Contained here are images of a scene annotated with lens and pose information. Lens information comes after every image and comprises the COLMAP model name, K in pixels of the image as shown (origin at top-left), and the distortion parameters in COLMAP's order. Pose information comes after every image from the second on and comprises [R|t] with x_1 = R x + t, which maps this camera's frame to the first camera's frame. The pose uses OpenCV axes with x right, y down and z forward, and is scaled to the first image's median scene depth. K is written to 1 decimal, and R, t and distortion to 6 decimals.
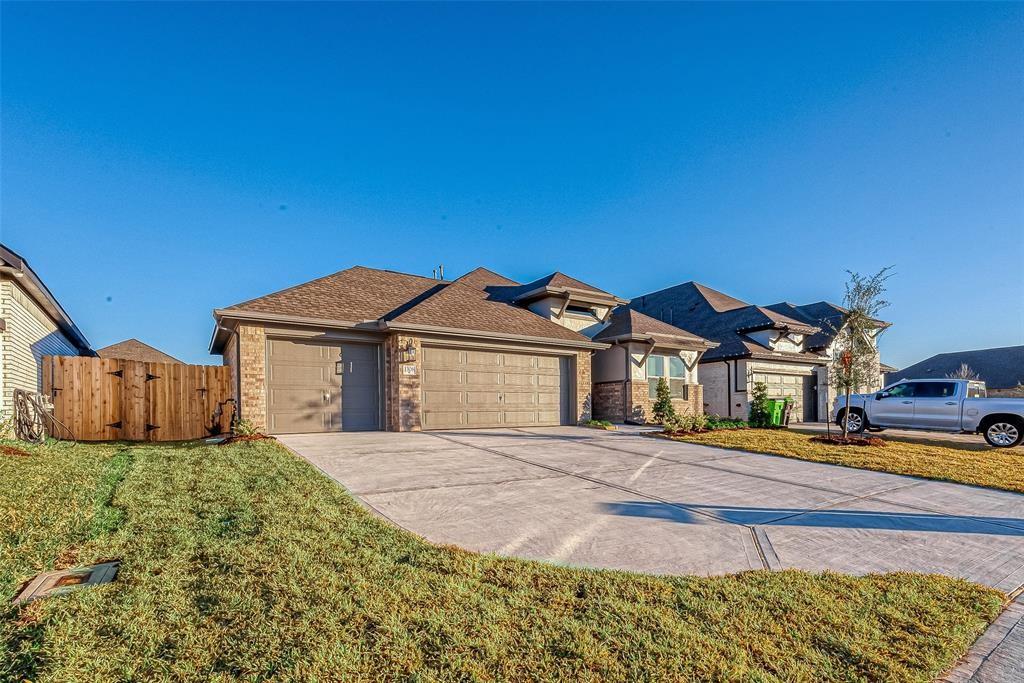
lens RADIAL K [[408.0, 0, 529.3], [0, 408.0, 343.8], [0, 0, 1]] dist [0.002299, 0.000149]
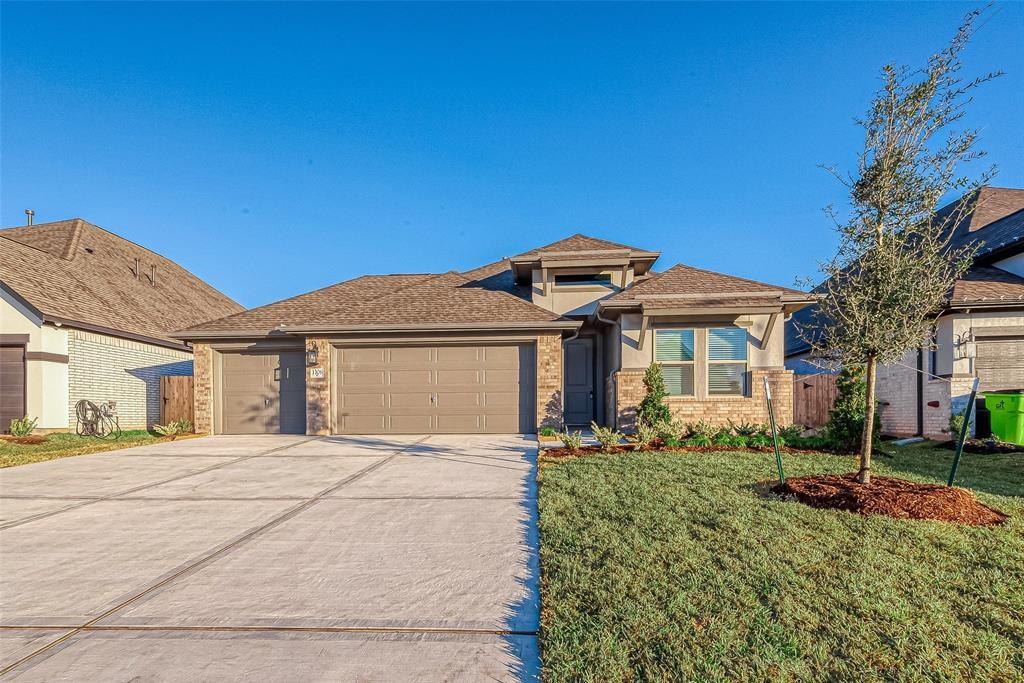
lens RADIAL K [[408.0, 0, 529.3], [0, 408.0, 343.8], [0, 0, 1]] dist [0.002299, 0.000149]
pose [[0.818680, -0.092503, -0.566751, 0.680438], [0.092719, 0.995284, -0.028512, 0.069013], [0.566716, -0.029206, 0.823396, 0.472357]]
